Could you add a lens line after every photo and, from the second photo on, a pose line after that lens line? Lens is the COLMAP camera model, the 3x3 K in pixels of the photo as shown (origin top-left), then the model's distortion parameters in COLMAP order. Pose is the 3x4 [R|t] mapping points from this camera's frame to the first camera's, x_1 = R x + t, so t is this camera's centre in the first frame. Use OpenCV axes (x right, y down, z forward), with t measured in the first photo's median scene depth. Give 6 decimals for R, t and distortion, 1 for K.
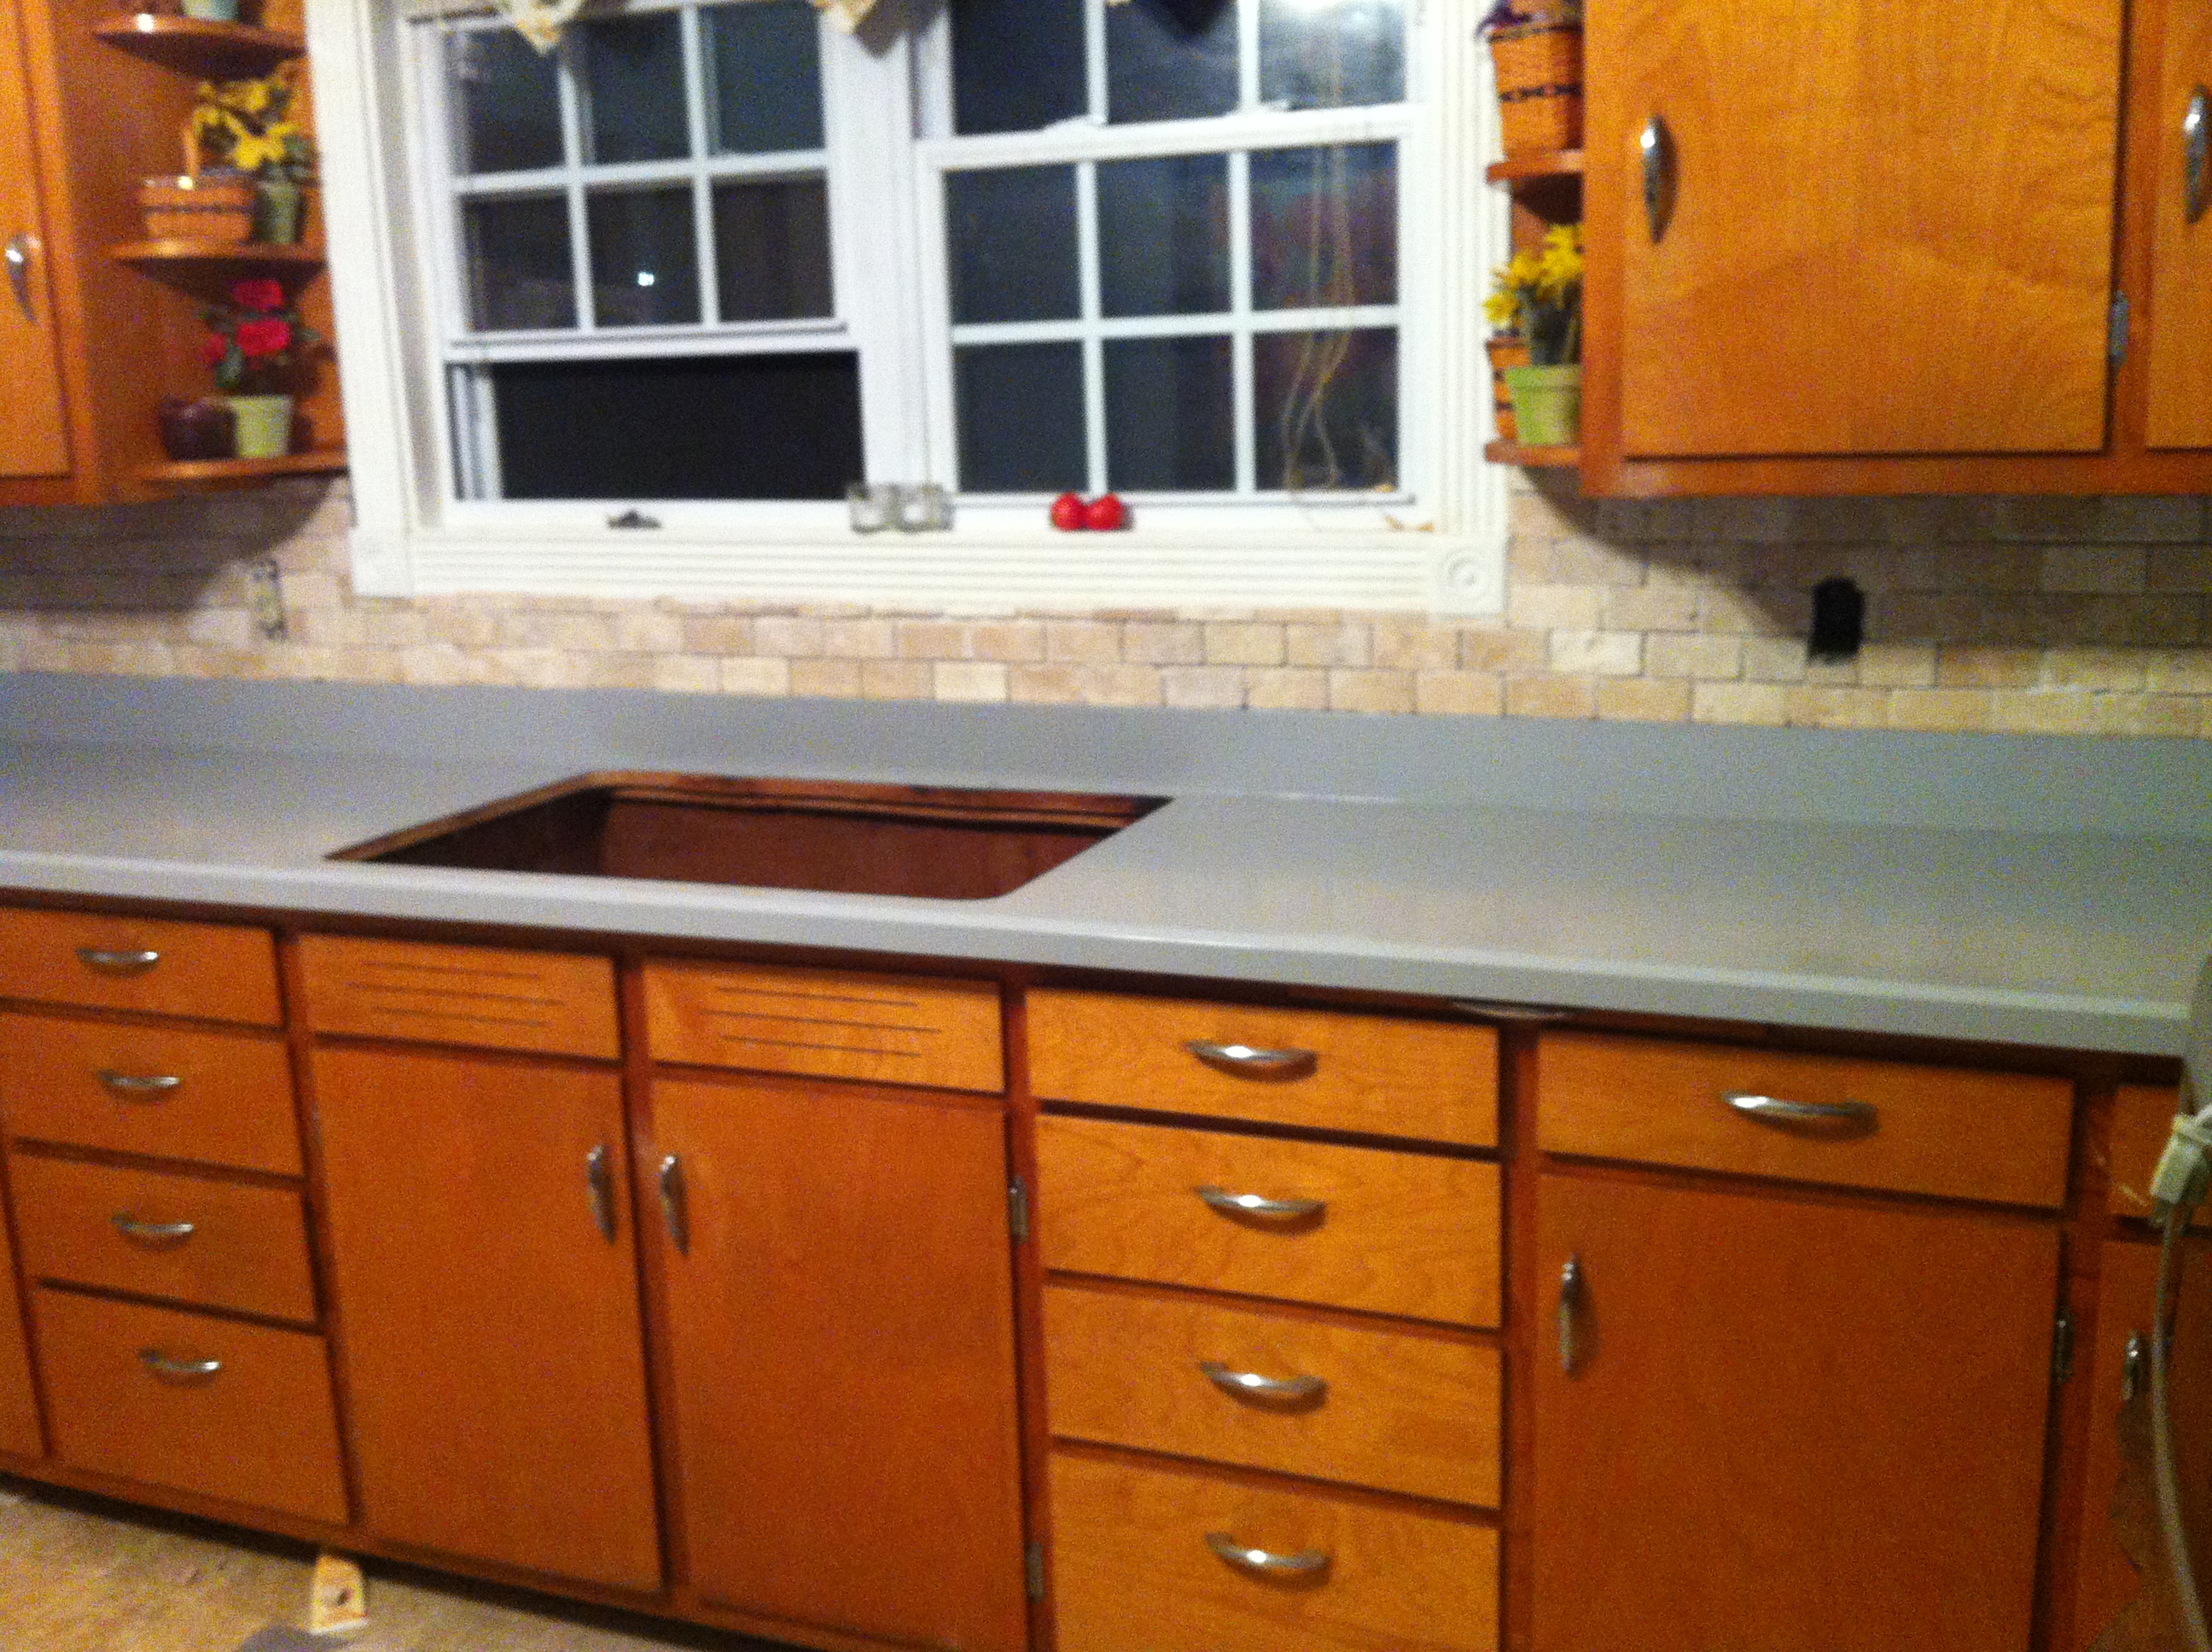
lens RADIAL K [[2120.3, 0, 1101.5], [0, 2120.3, 821.4], [0, 0, 1]] dist [0.077665, -0.277373]
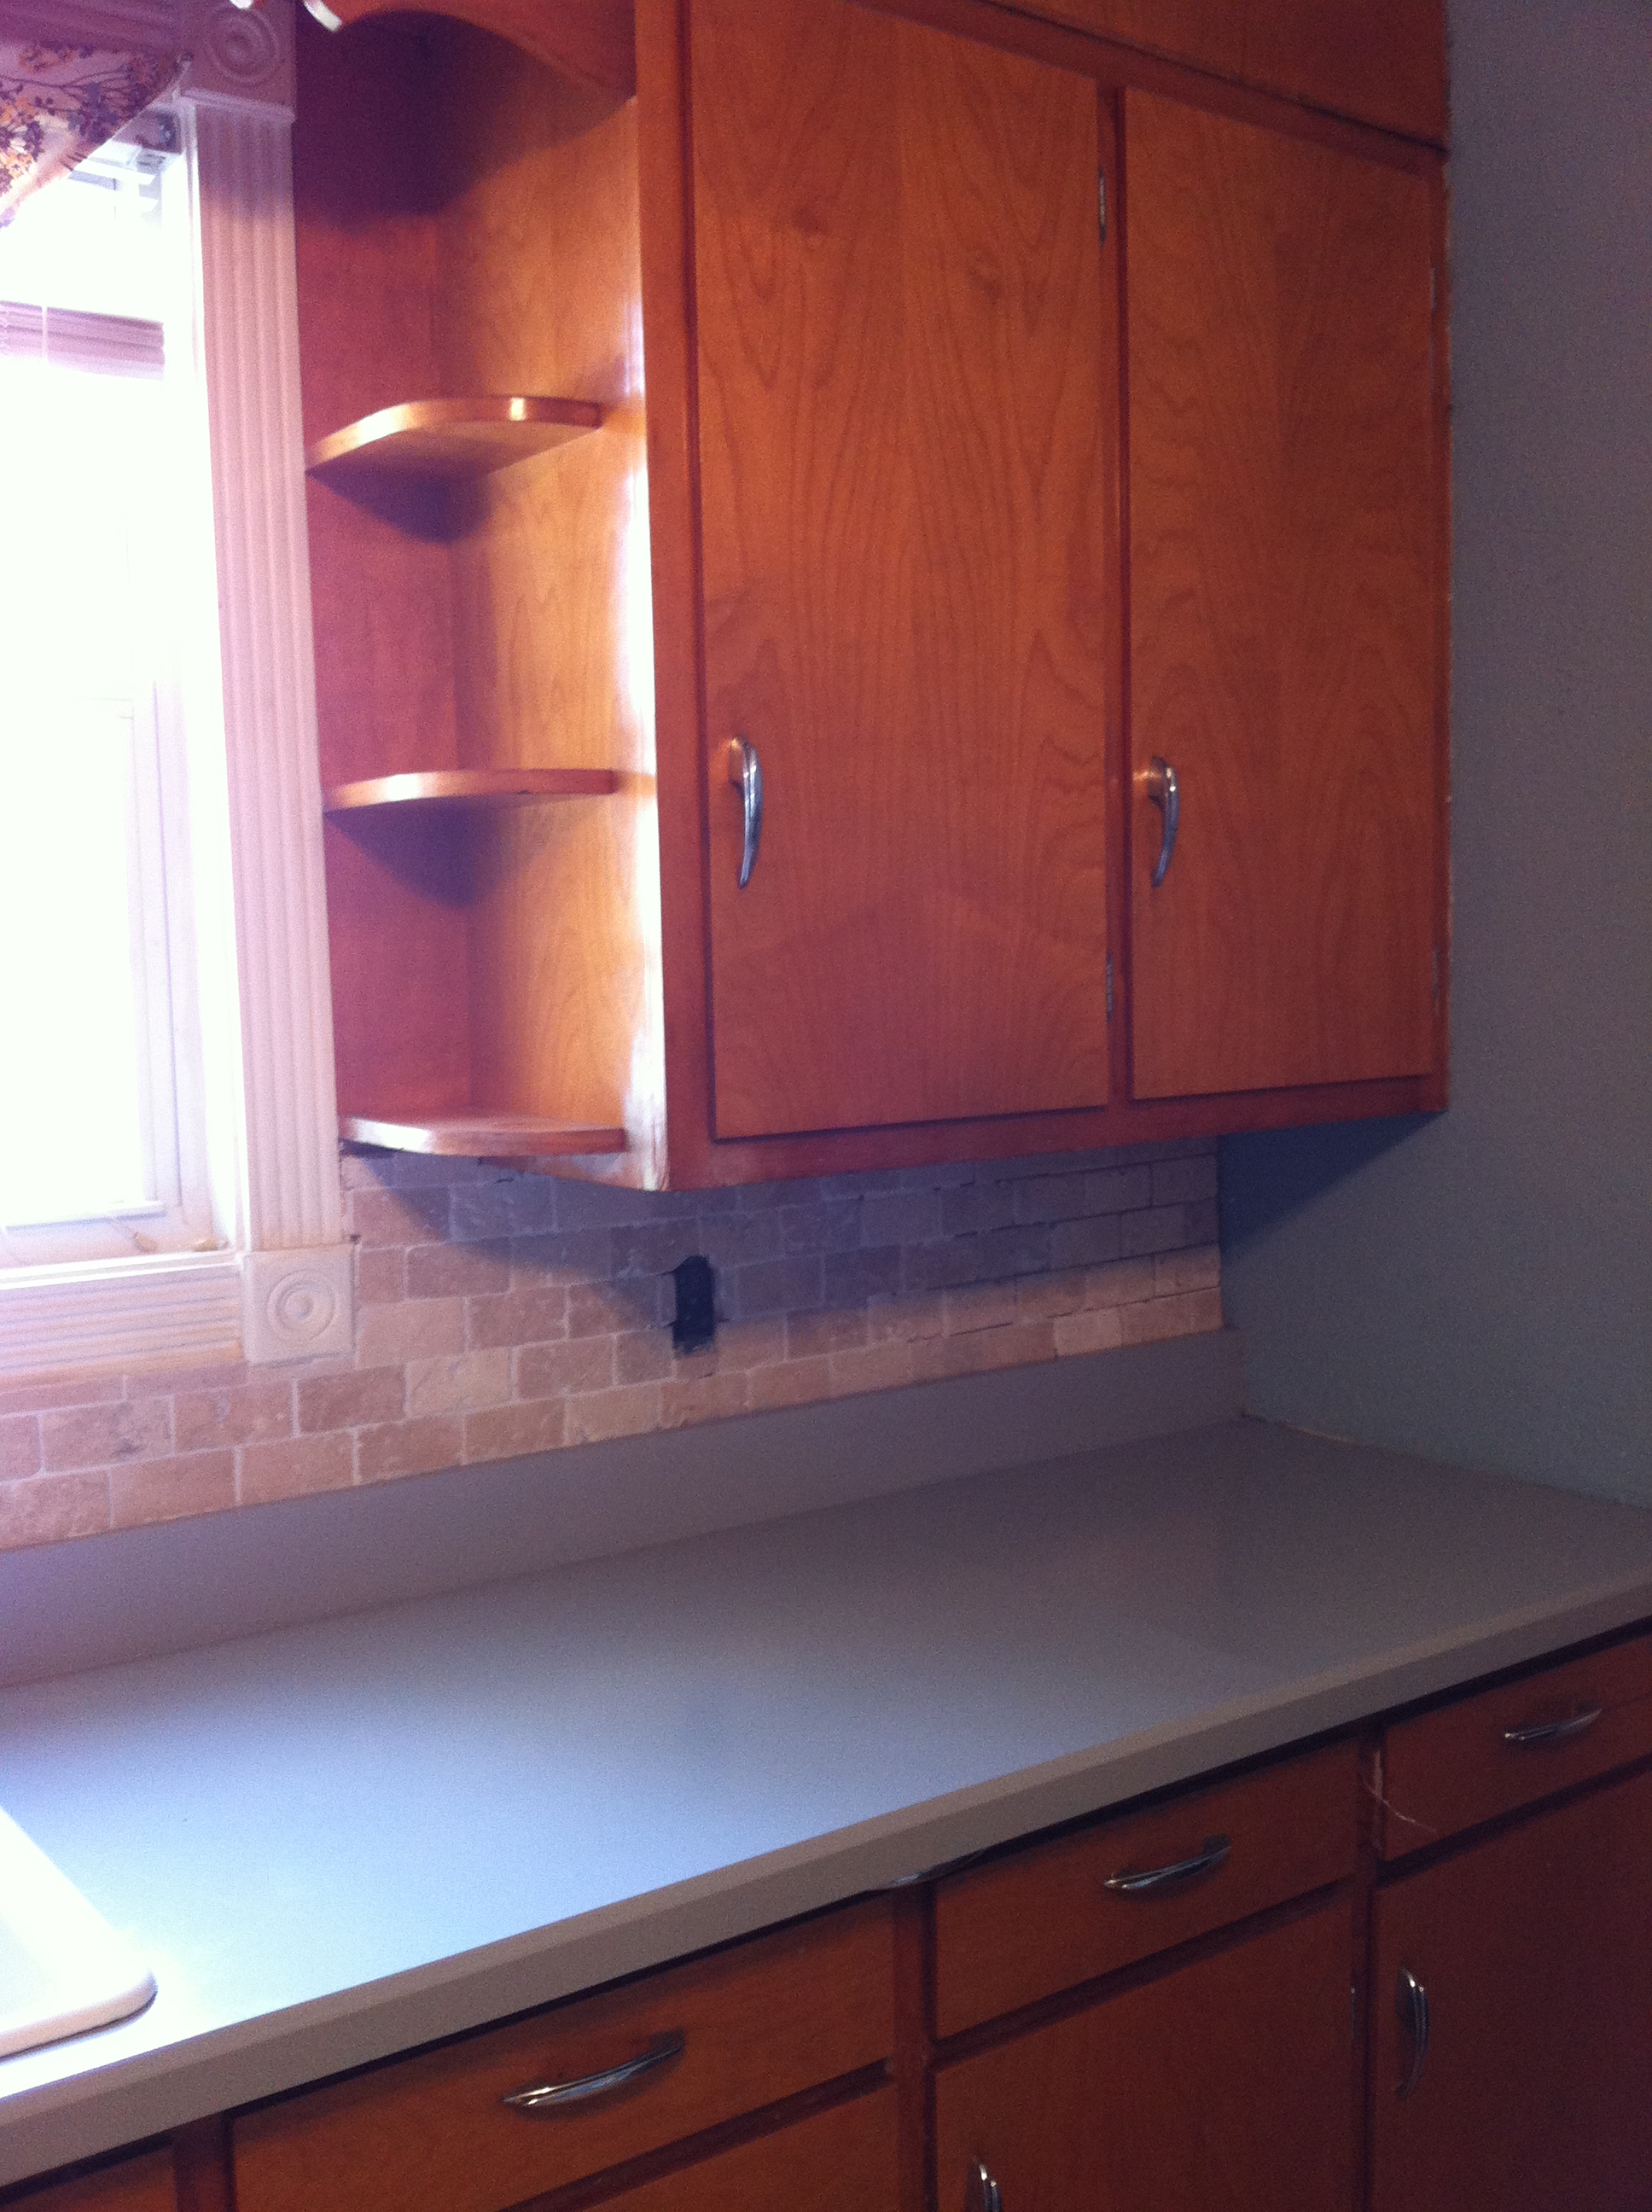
lens RADIAL K [[2120.3, 0, 826.0], [0, 2120.3, 1106.0], [0, 0, 1]] dist [0.077665, -0.277373]
pose [[0.532286, -0.045998, 0.845314, -0.396584], [0.176689, 0.982569, -0.057793, -0.122128], [-0.827921, 0.180120, 0.531135, 0.502456]]
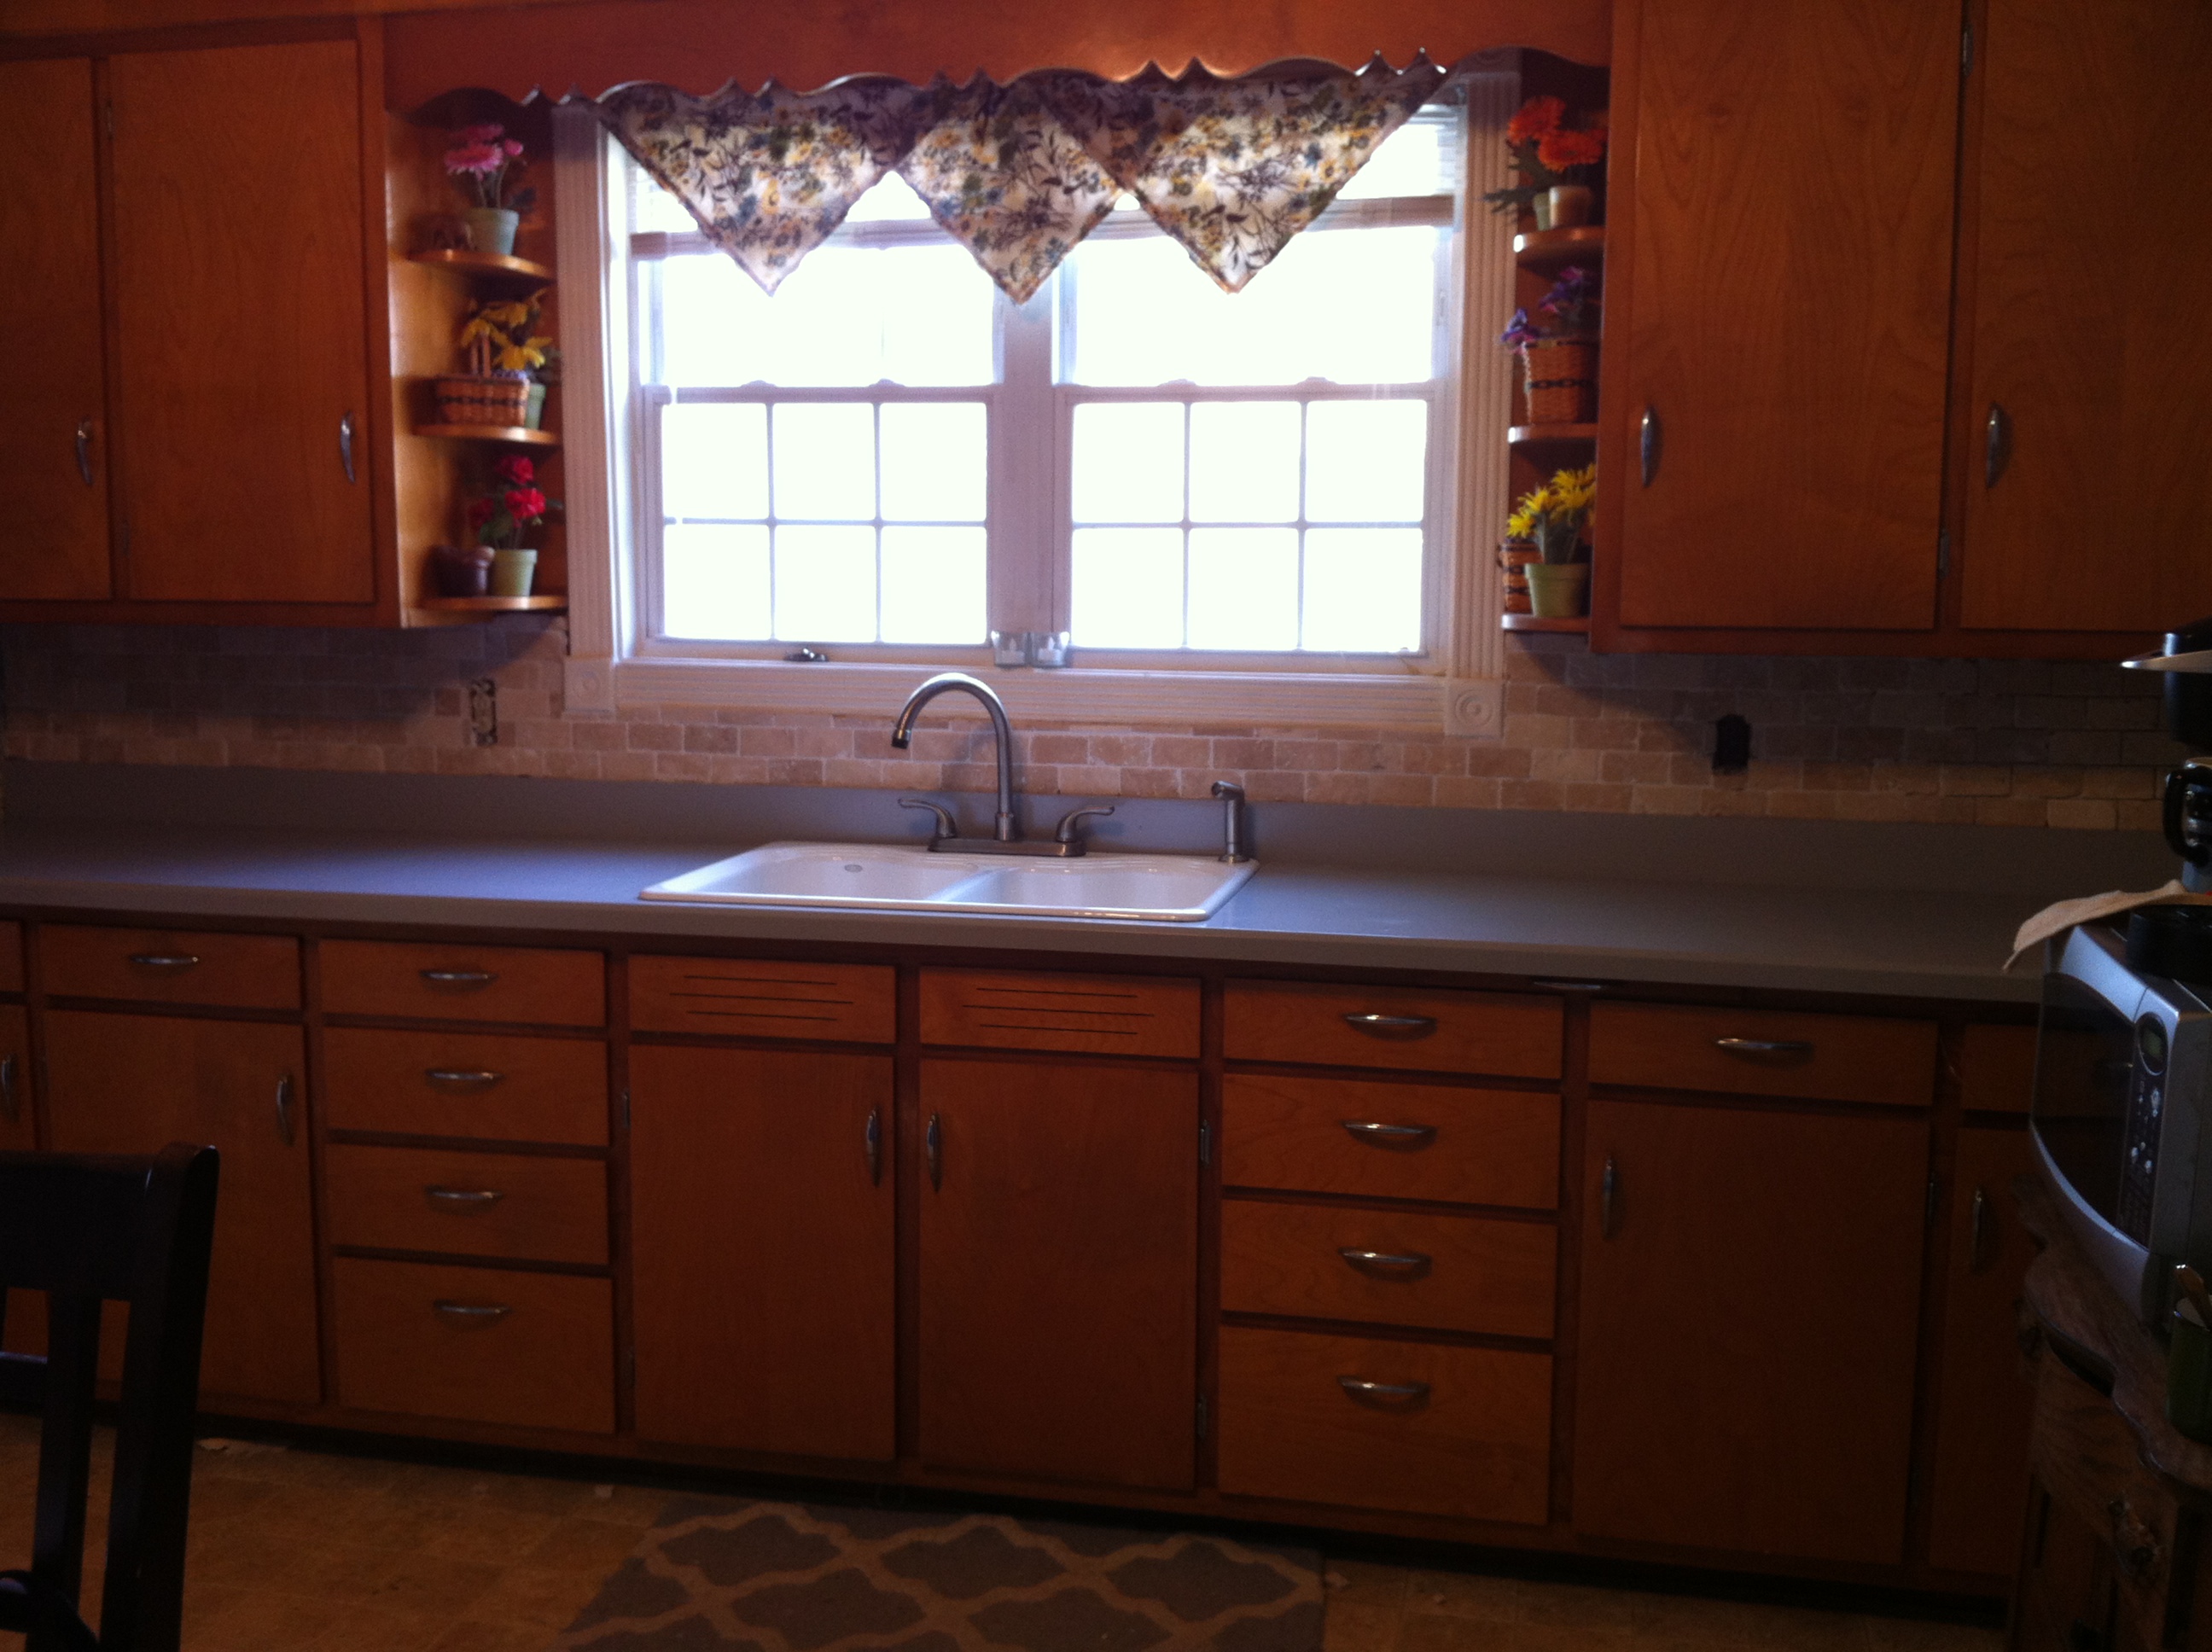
lens RADIAL K [[2149.0, 0, 1106.0], [0, 2149.0, 826.0], [0, 0, 1]] dist [0.103654, -0.397678]
pose [[0.988388, 0.019129, 0.150743, -0.320982], [-0.006408, 0.996409, -0.084428, 0.093751], [-0.151817, 0.082482, 0.984961, -0.404858]]
